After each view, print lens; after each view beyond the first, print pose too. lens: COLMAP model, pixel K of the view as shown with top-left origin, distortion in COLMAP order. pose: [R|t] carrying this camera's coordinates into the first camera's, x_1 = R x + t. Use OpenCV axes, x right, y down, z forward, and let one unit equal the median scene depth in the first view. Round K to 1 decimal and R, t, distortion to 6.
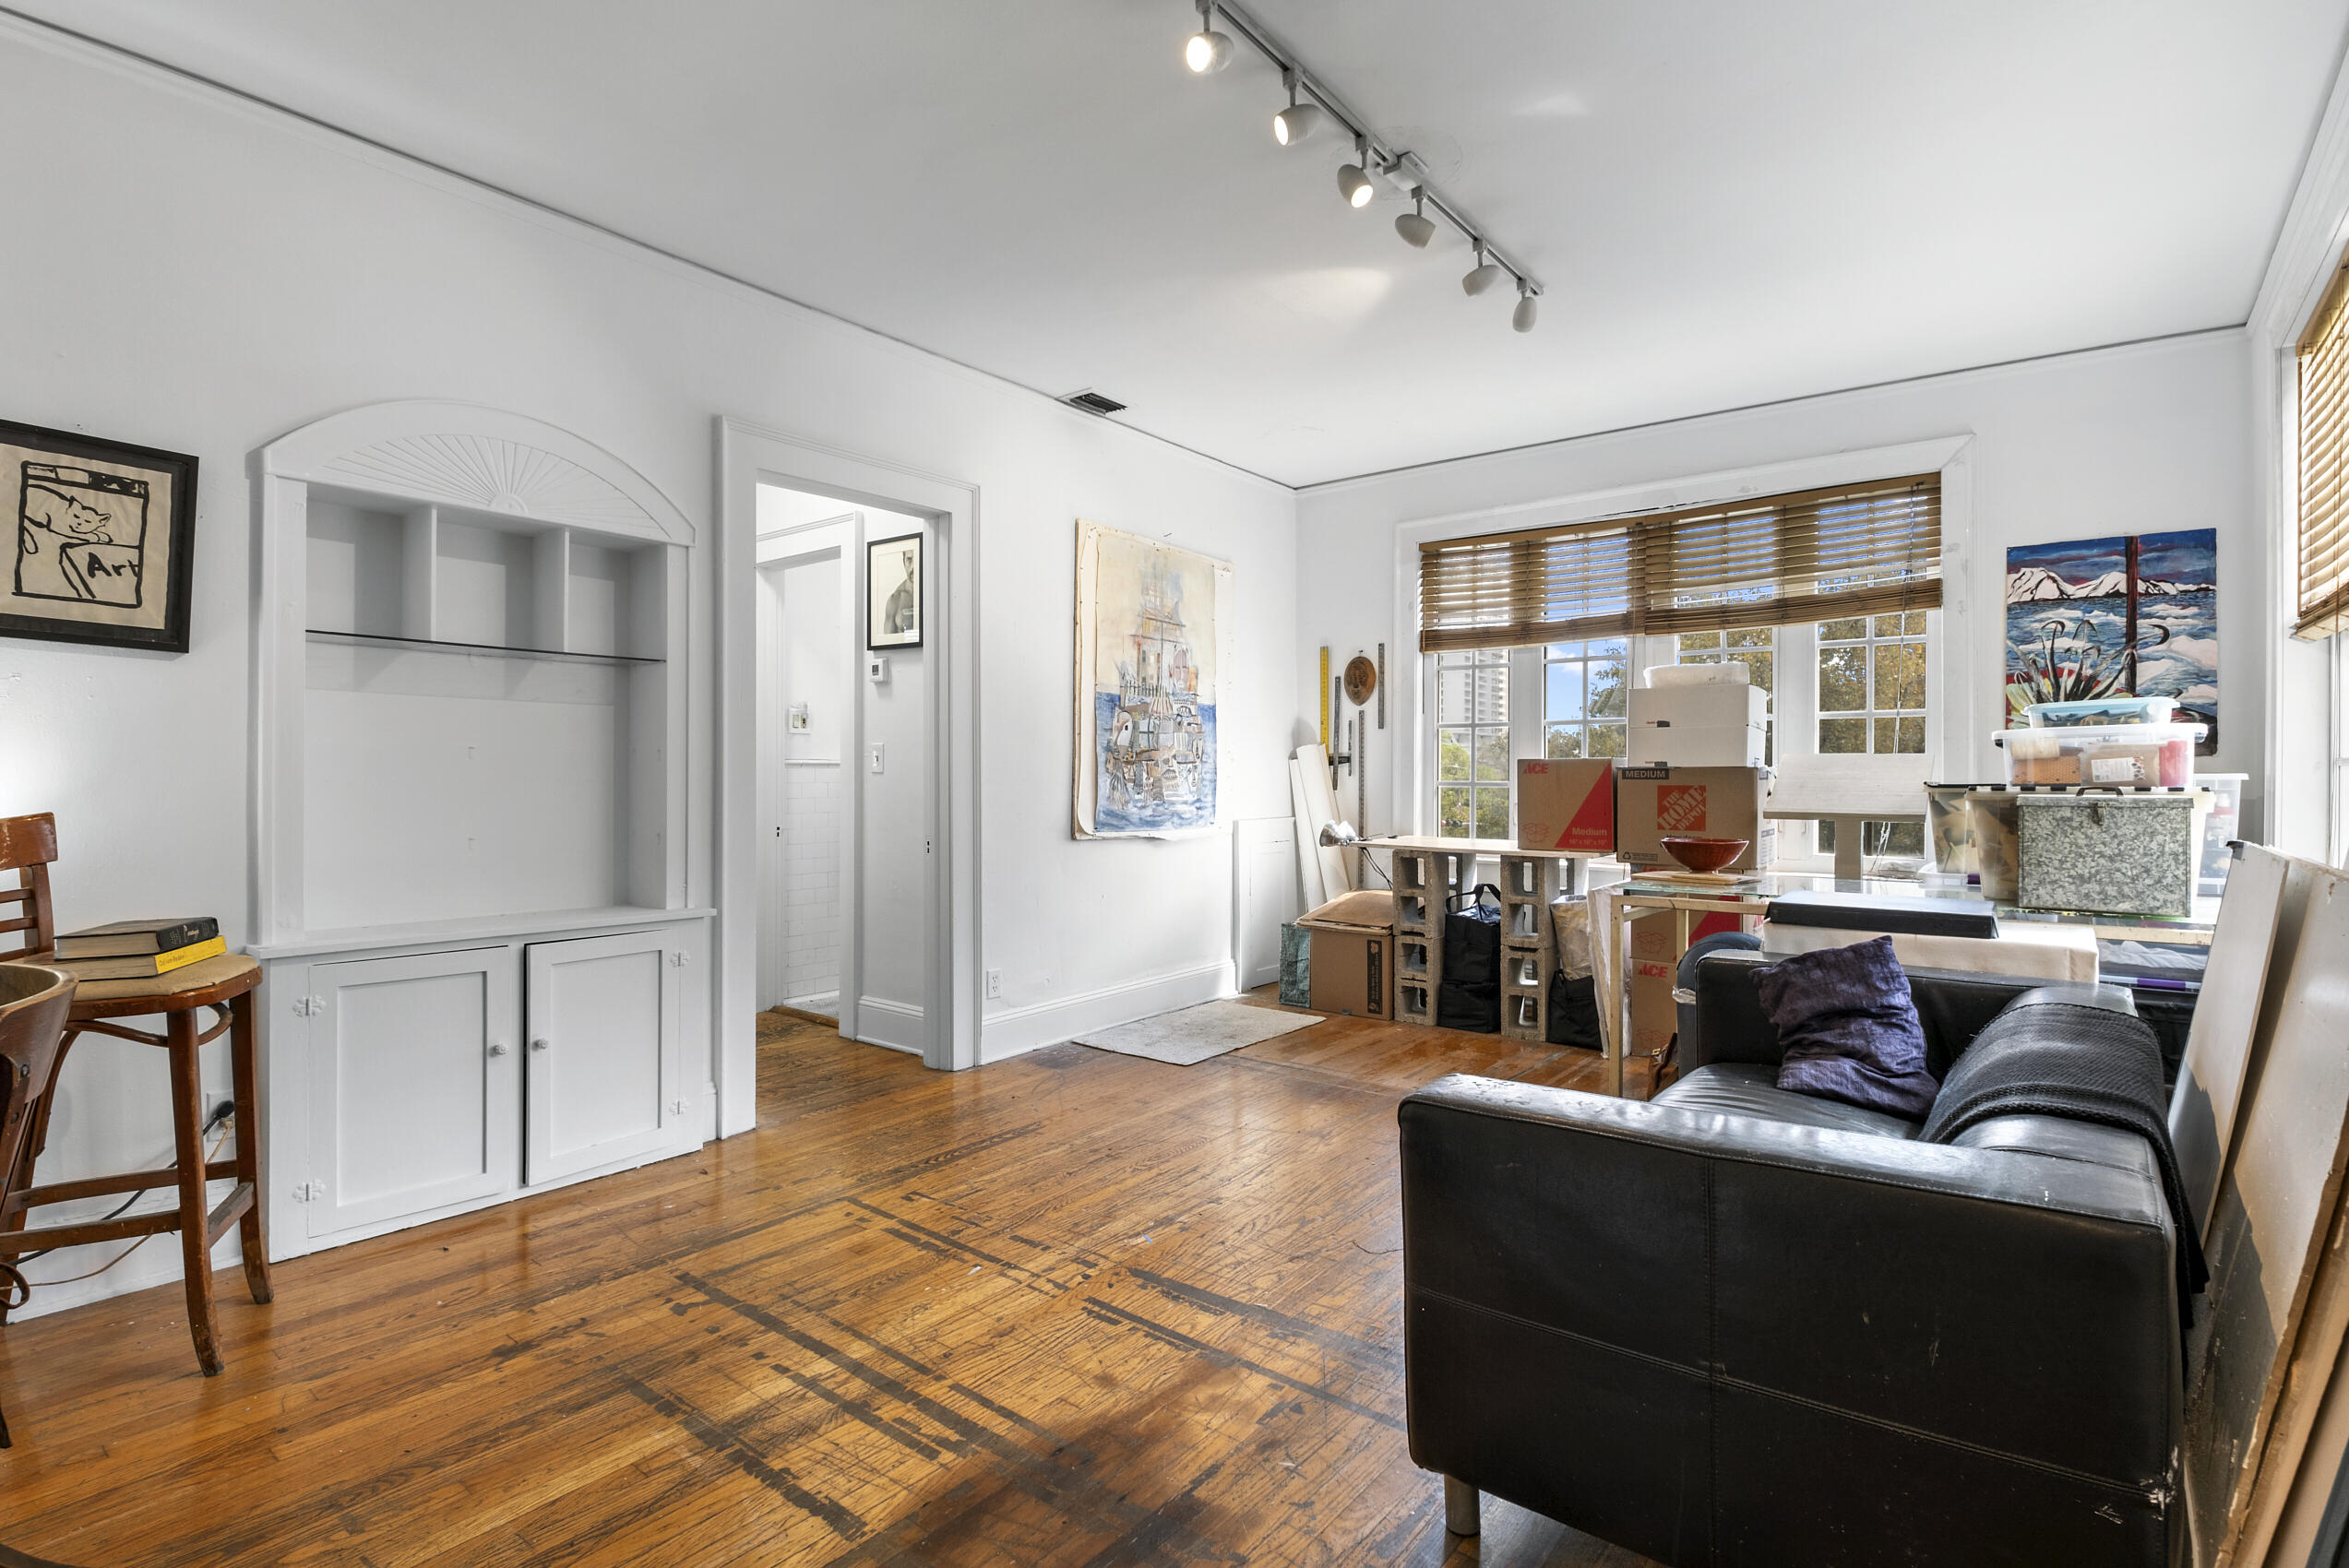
lens RADIAL K [[1130.9, 0, 1180.9], [0, 1130.9, 775.6], [0, 0, 1]] dist [-0.002933, -0.000397]
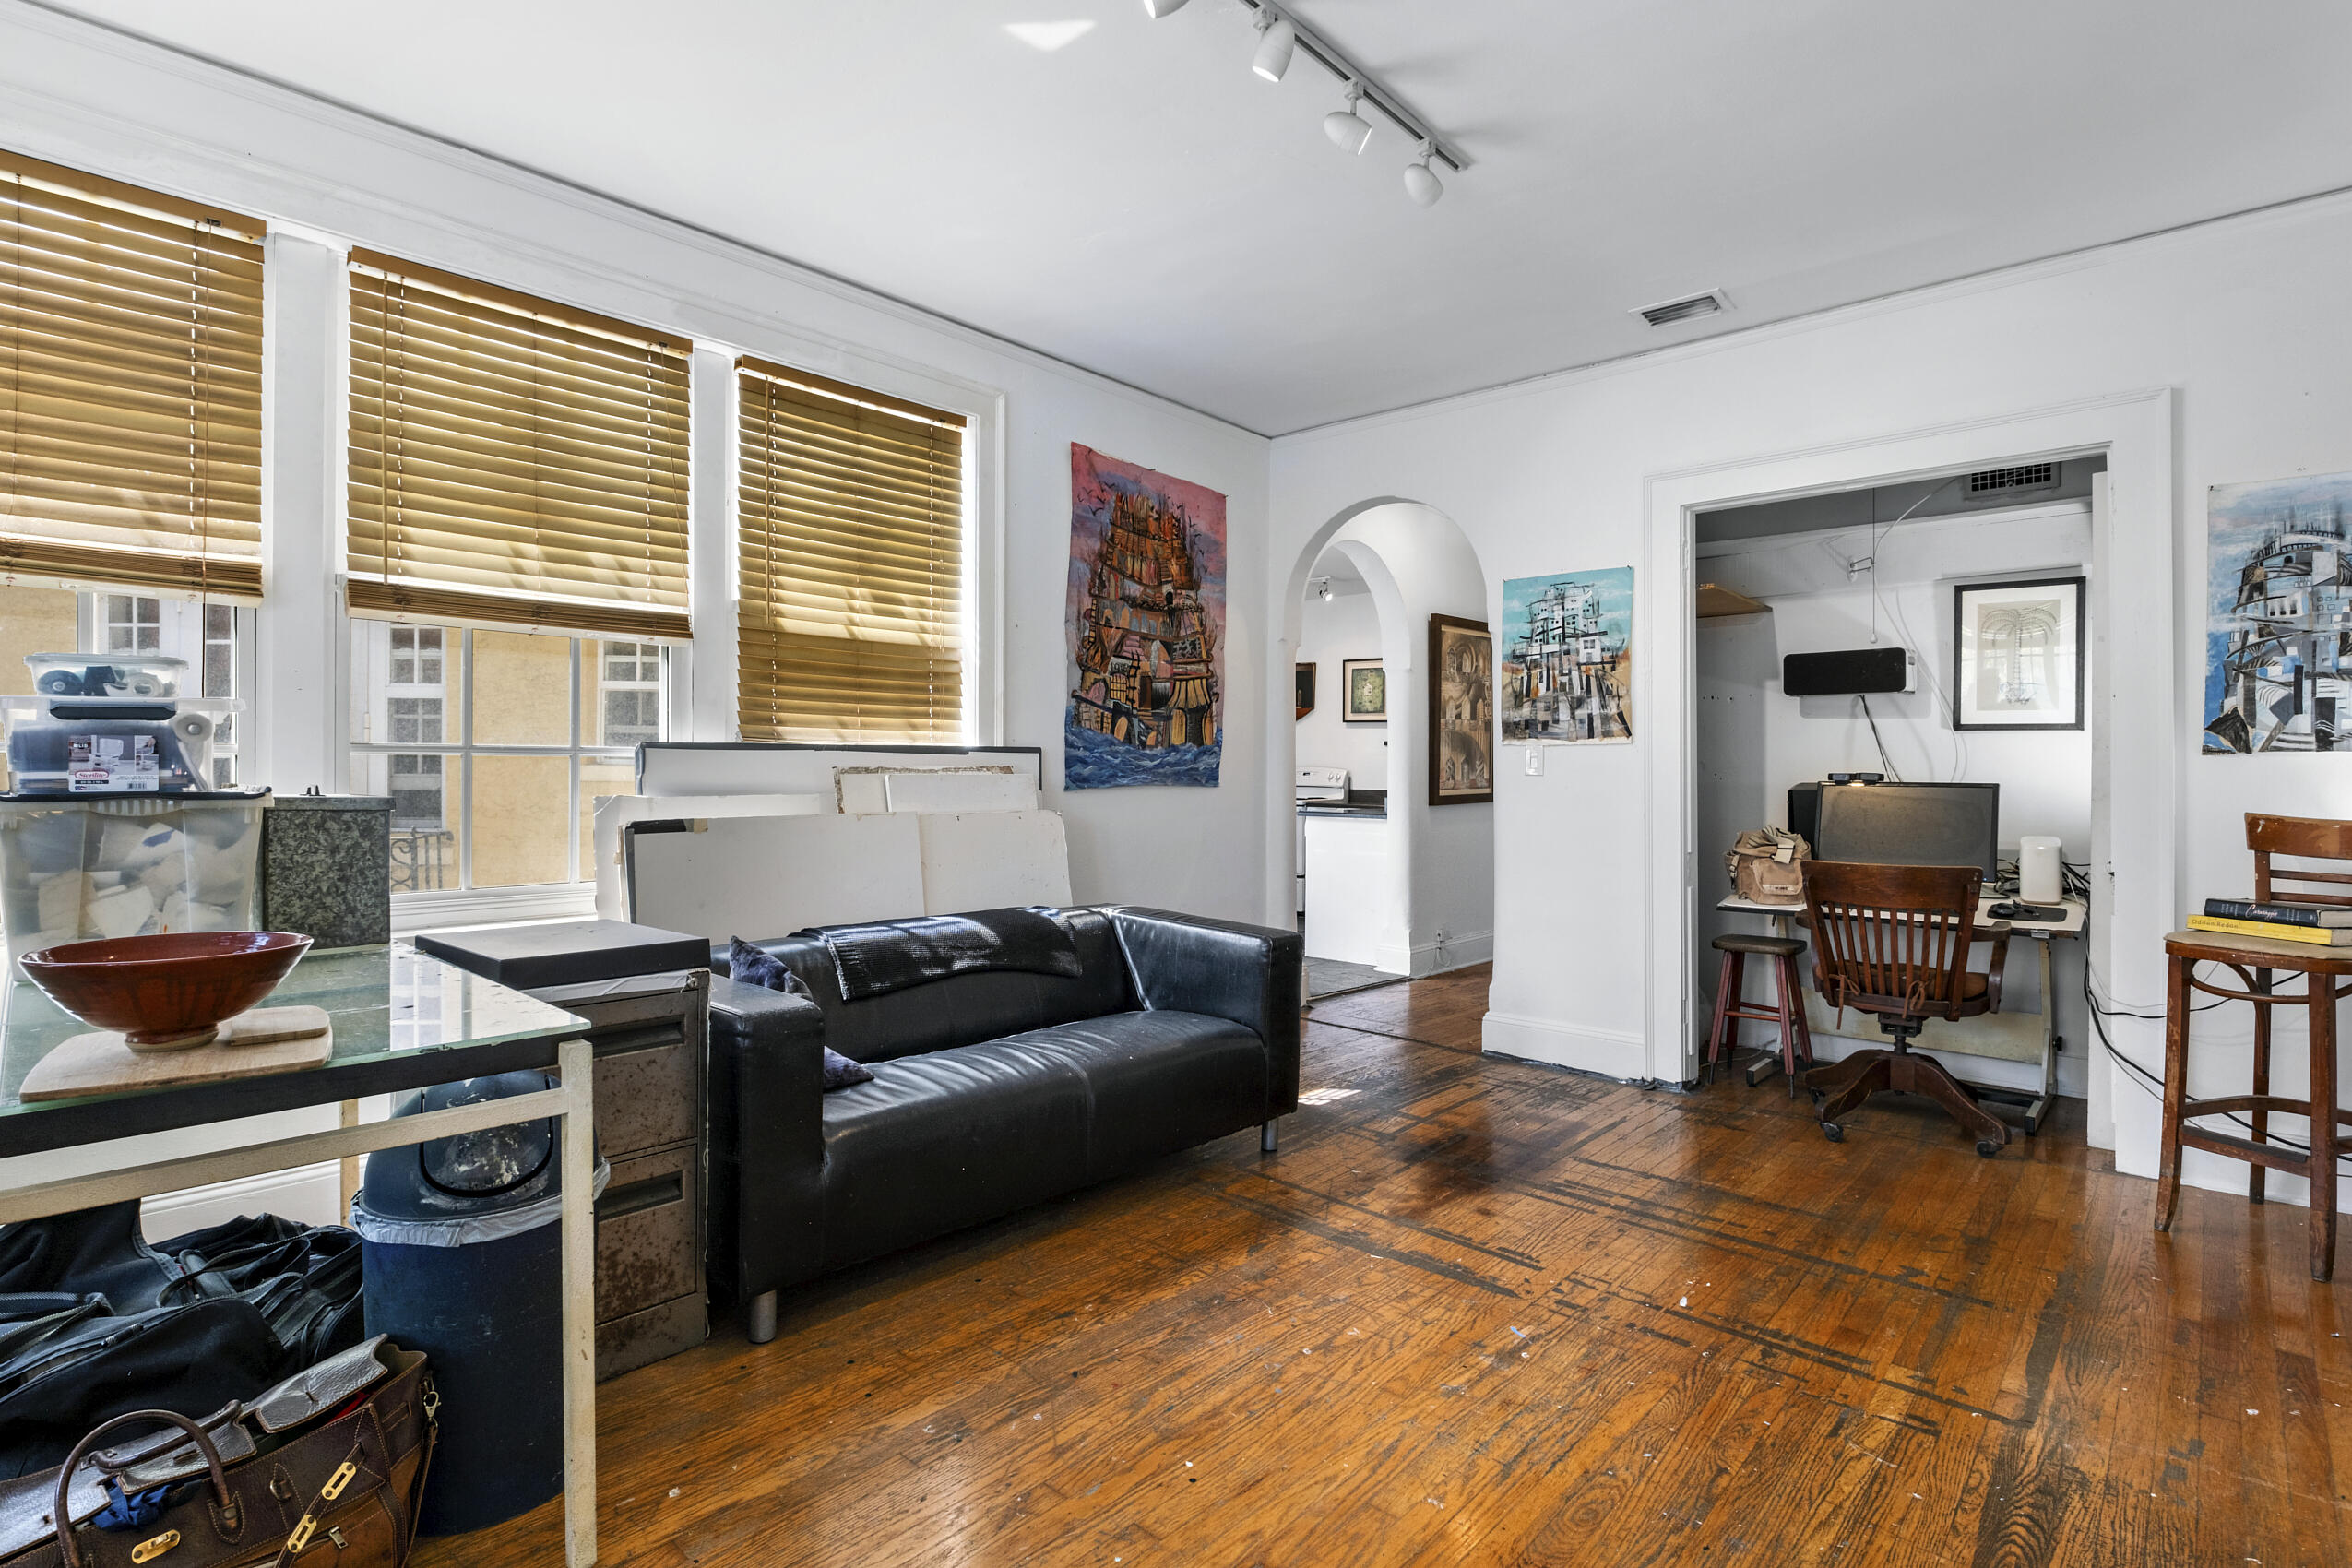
lens RADIAL K [[1132.5, 0, 1169.9], [0, 1132.5, 771.6], [0, 0, 1]] dist [-0.002933, -0.000397]
pose [[-0.996291, -0.004901, 0.085903, 0.177829], [-0.005205, 0.999981, -0.003312, -0.001979], [-0.085885, -0.003747, -0.996298, 2.104574]]
